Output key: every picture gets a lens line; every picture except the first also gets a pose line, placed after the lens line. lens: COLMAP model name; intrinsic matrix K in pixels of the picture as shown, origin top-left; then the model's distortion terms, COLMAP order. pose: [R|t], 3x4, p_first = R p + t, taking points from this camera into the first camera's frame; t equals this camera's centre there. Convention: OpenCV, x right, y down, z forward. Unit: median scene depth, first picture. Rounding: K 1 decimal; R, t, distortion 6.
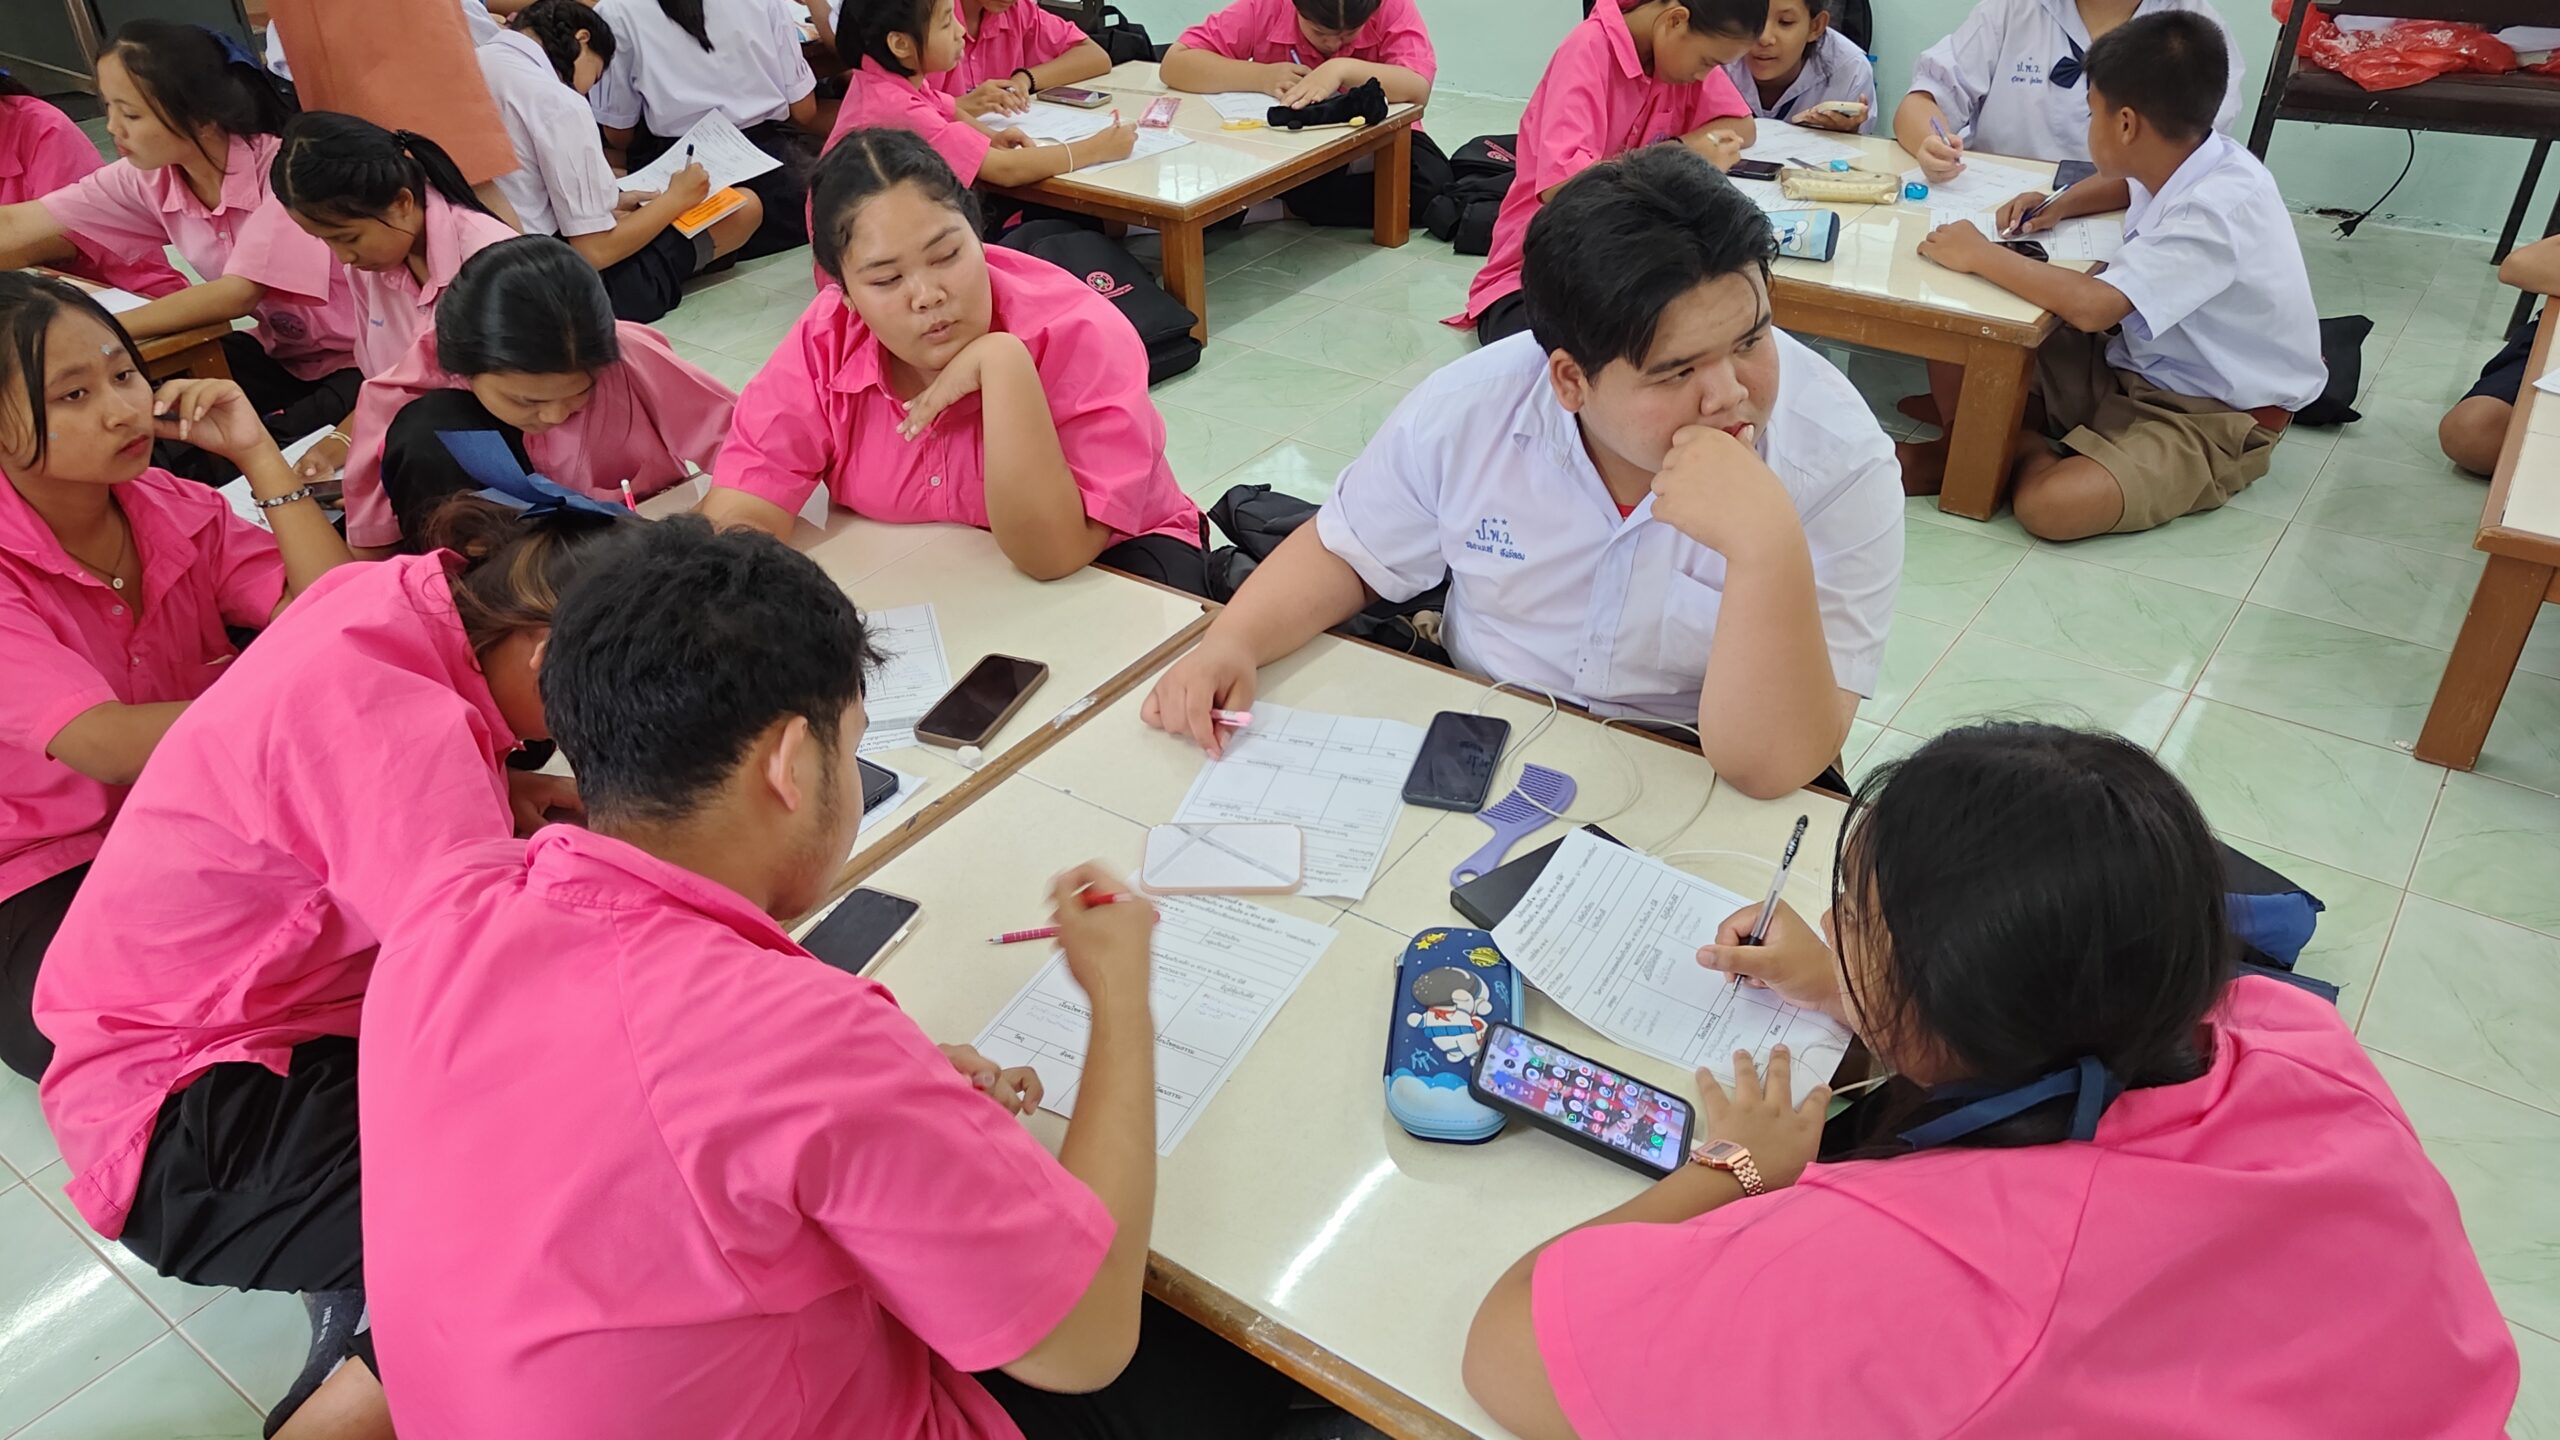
lens RADIAL K [[1767.4, 0, 1267.2], [0, 1767.4, 738.6], [0, 0, 1]] dist [0.000872, 0.003027]
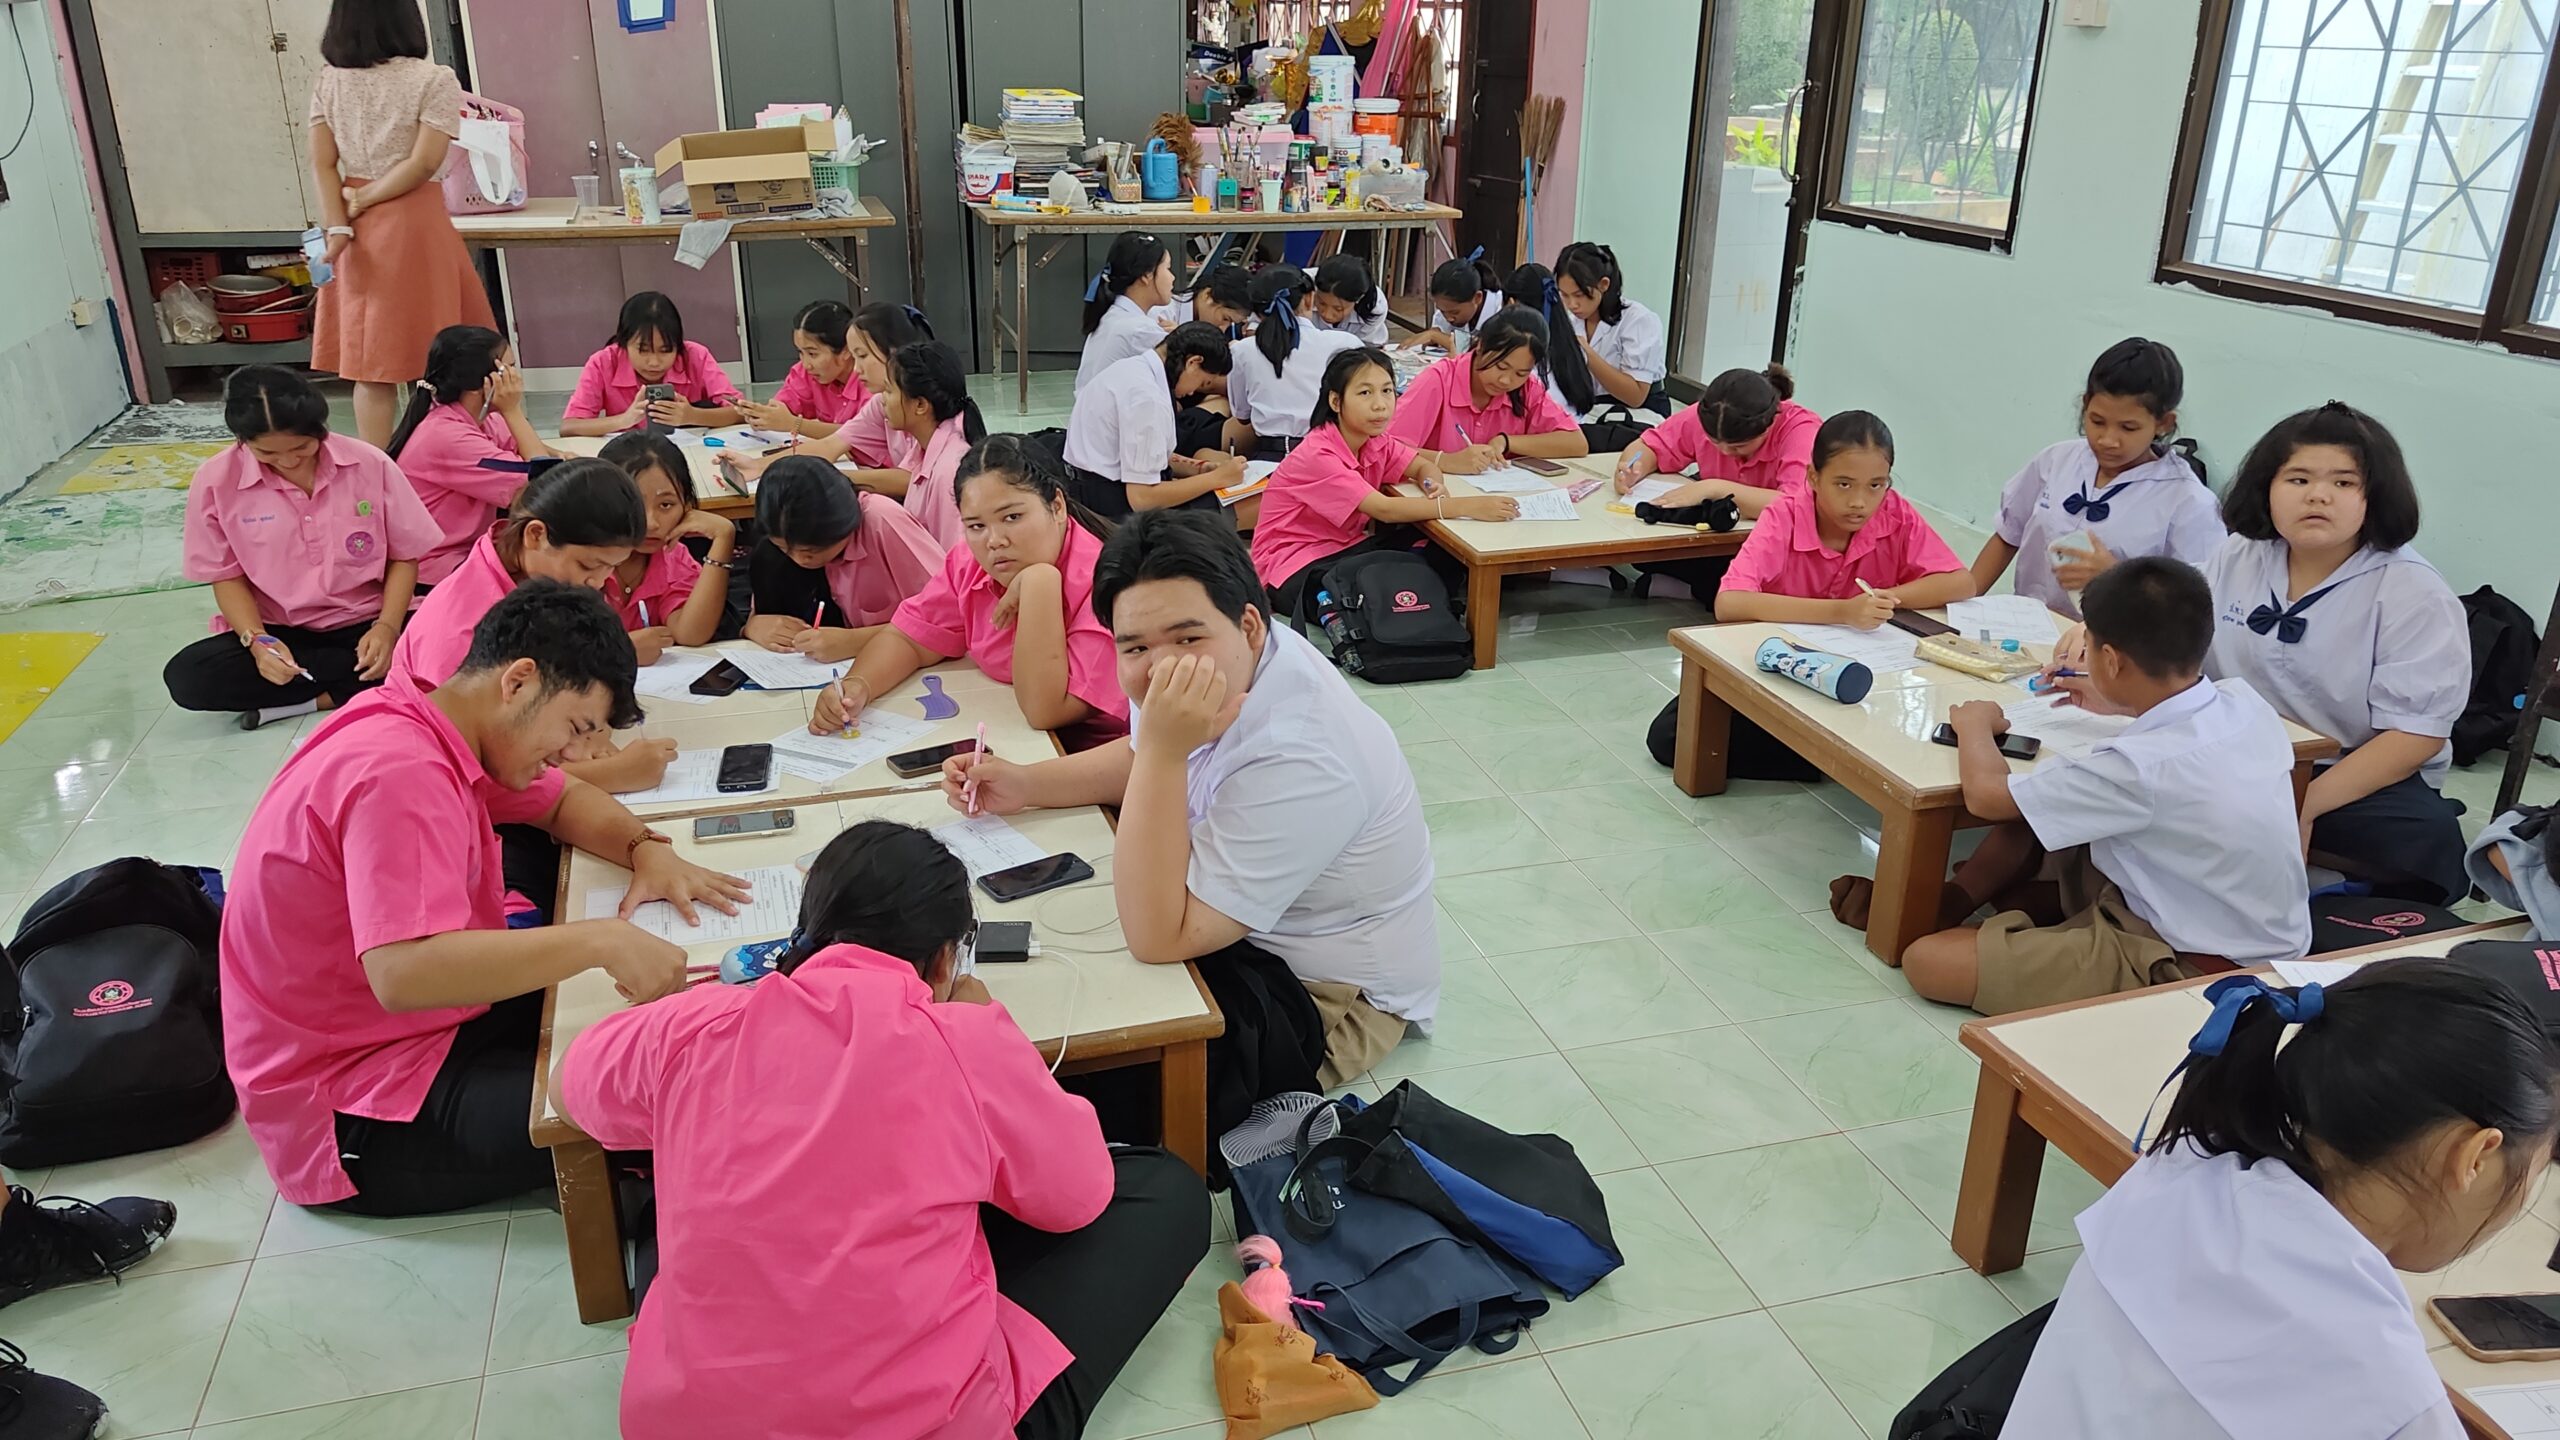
lens RADIAL K [[1767.4, 0, 1265.2], [0, 1767.4, 715.1], [0, 0, 1]] dist [0.000872, 0.003027]
pose [[0.795733, 0.260100, -0.546953, 0.531891], [-0.360358, 0.929167, -0.082407, -0.036910], [0.486777, 0.262672, 0.833097, -0.084386]]
